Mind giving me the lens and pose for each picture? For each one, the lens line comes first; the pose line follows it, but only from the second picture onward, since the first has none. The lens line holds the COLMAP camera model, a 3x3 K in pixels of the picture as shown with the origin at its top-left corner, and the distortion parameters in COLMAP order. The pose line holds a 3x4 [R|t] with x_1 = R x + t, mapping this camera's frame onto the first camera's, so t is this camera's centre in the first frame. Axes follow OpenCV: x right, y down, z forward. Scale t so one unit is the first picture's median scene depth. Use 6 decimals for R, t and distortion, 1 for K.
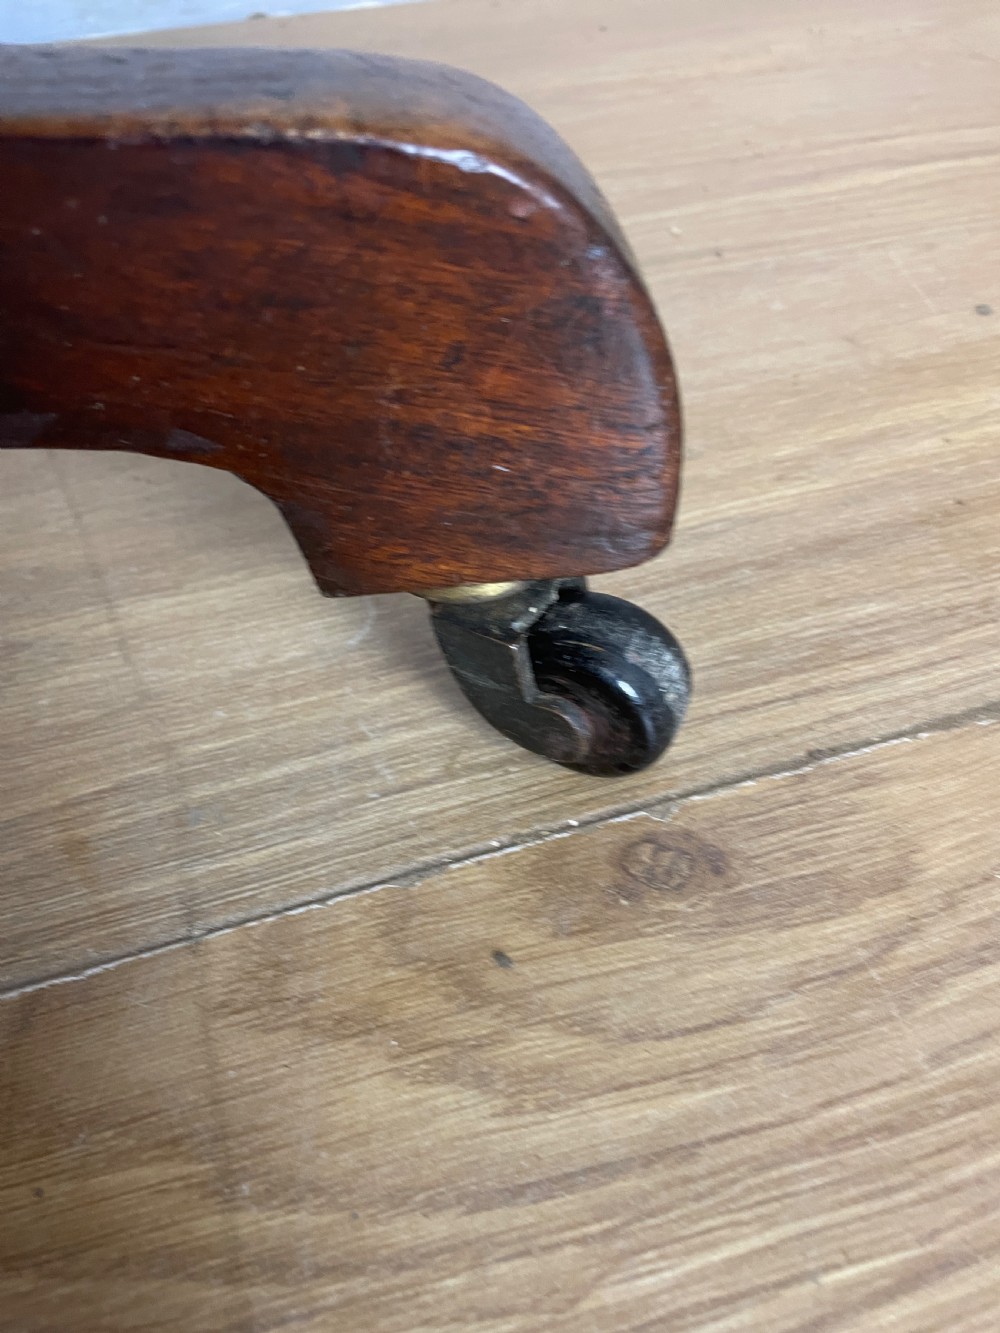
lens RADIAL K [[1019.7, 0, 496.2], [0, 1019.7, 673.0], [0, 0, 1]] dist [0.087900, -0.118182]
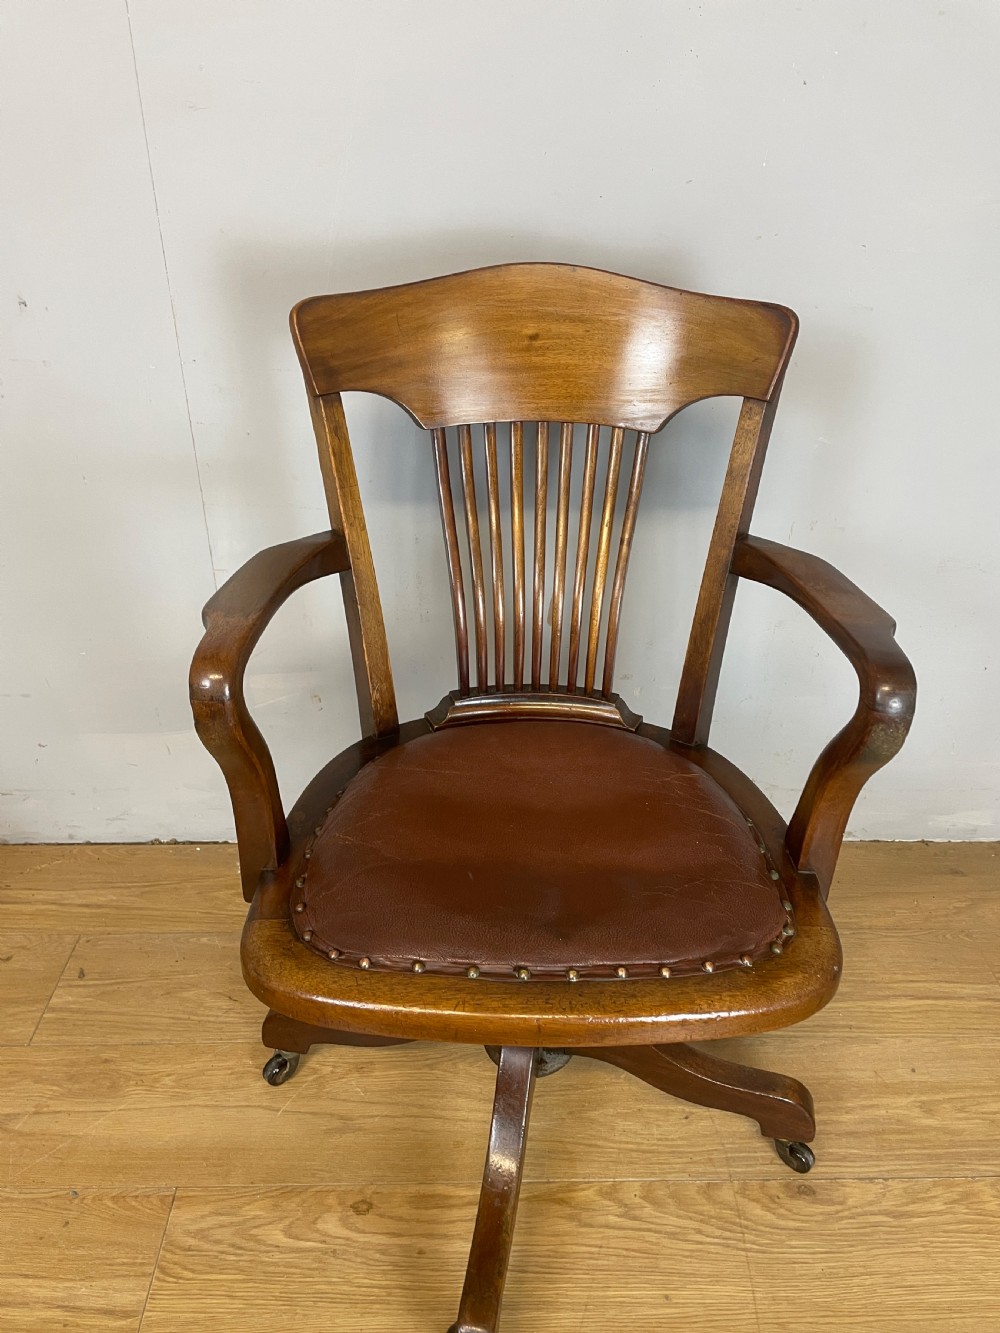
lens RADIAL K [[1019.7, 0, 507.6], [0, 1019.7, 657.2], [0, 0, 1]] dist [0.087900, -0.118182]
pose [[0.957124, 0.175058, -0.230799, -0.713453], [-0.229276, 0.944762, -0.234216, -1.027469], [0.177048, 0.277090, 0.944391, -6.436943]]
